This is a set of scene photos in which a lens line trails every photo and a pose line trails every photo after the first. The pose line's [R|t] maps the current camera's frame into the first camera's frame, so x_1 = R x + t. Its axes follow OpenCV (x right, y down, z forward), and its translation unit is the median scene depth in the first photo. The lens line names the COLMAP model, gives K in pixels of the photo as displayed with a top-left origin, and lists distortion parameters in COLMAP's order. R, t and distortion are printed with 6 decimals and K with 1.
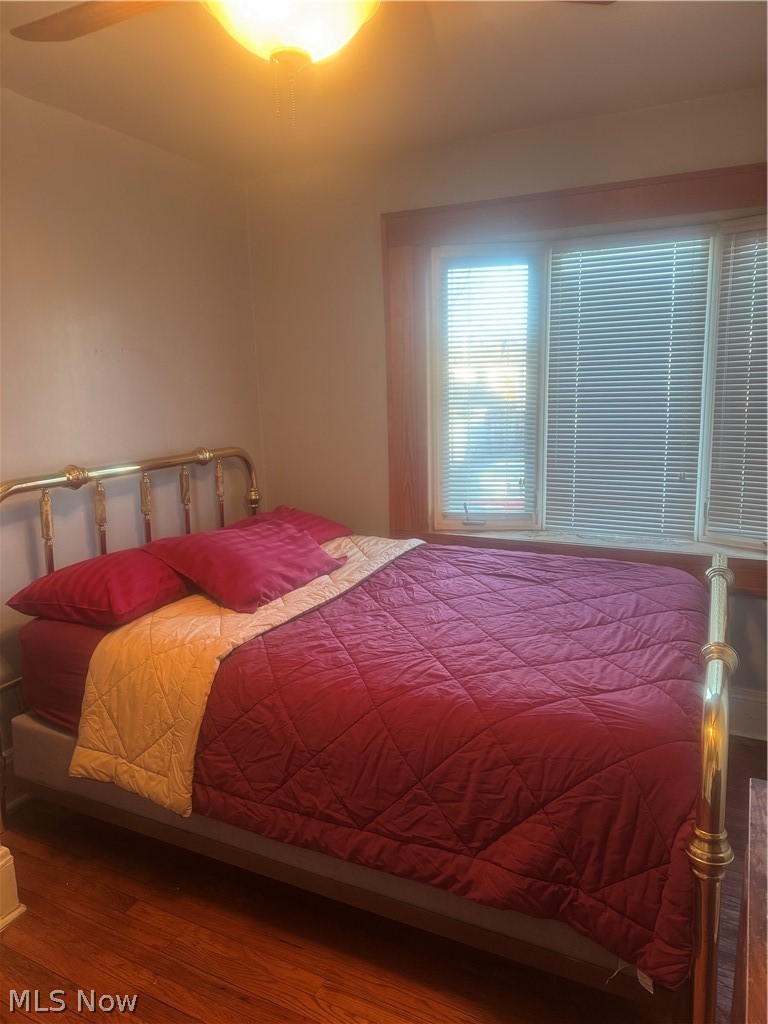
lens RADIAL K [[720.6, 0, 381.9], [0, 720.6, 518.3], [0, 0, 1]] dist [0.074220, -0.086863]
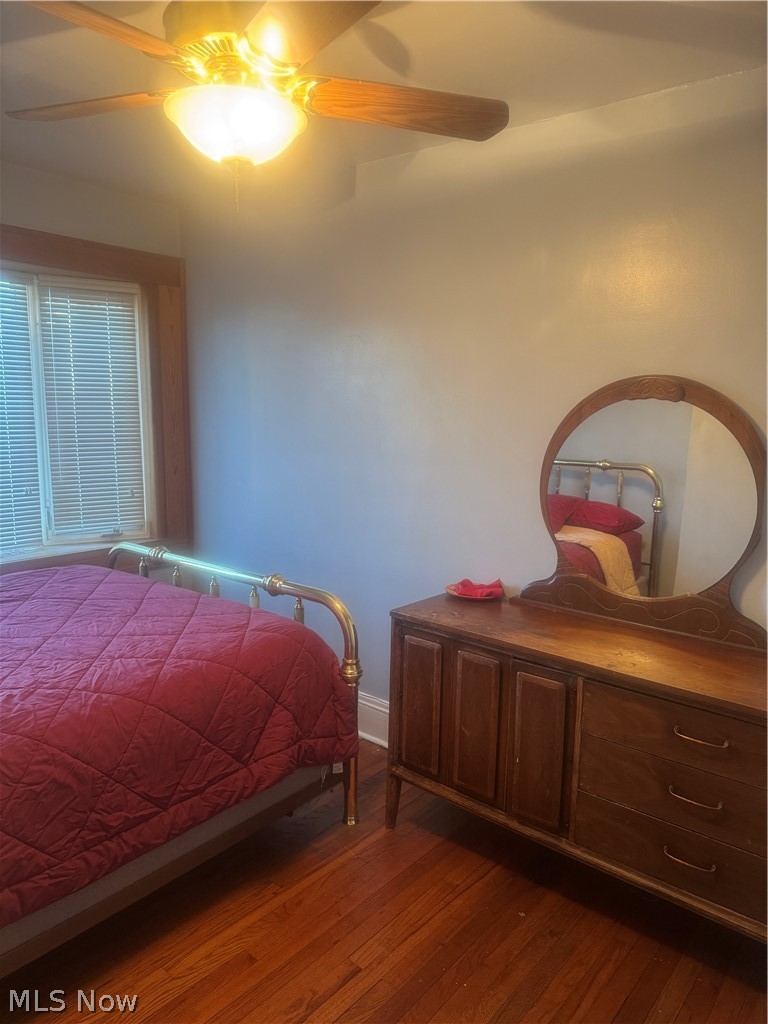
lens RADIAL K [[720.6, 0, 381.9], [0, 720.6, 518.3], [0, 0, 1]] dist [0.074220, -0.086863]
pose [[0.239644, -0.136901, 0.961160, -0.914092], [0.163842, 0.981512, 0.098949, -0.063122], [-0.956936, 0.133765, 0.257643, 0.319435]]
